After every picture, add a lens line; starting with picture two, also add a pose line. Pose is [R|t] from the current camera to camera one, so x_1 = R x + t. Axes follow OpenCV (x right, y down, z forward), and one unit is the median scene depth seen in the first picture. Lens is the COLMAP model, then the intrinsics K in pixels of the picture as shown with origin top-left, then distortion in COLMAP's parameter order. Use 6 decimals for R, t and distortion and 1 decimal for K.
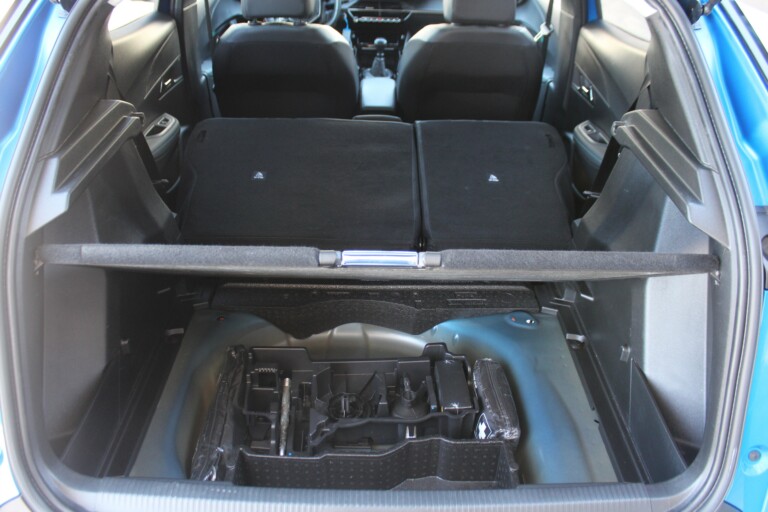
lens RADIAL K [[644.1, 0, 384.0], [0, 644.1, 256.0], [0, 0, 1]] dist [-0.153817, 0.134248]
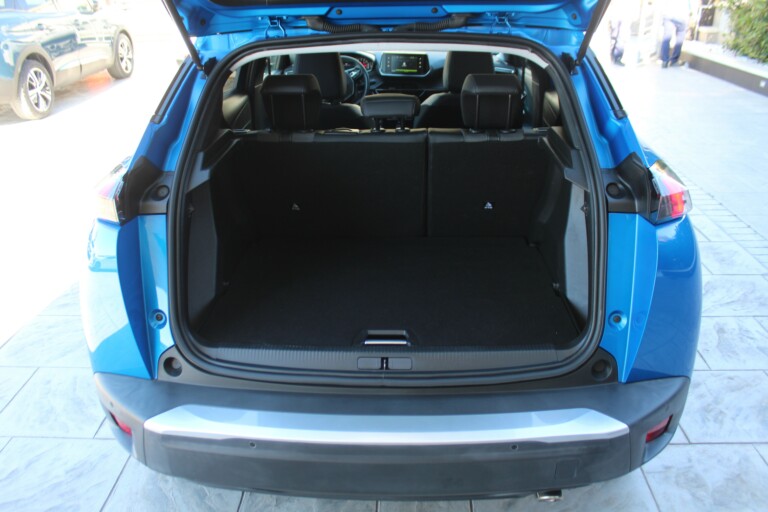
lens RADIAL K [[644.1, 0, 384.0], [0, 644.1, 256.0], [0, 0, 1]] dist [-0.153817, 0.134248]
pose [[0.998538, -0.018572, -0.050756, 0.073014], [0.011336, 0.990184, -0.139310, 0.380503], [0.052845, 0.138531, 0.988947, -0.695800]]
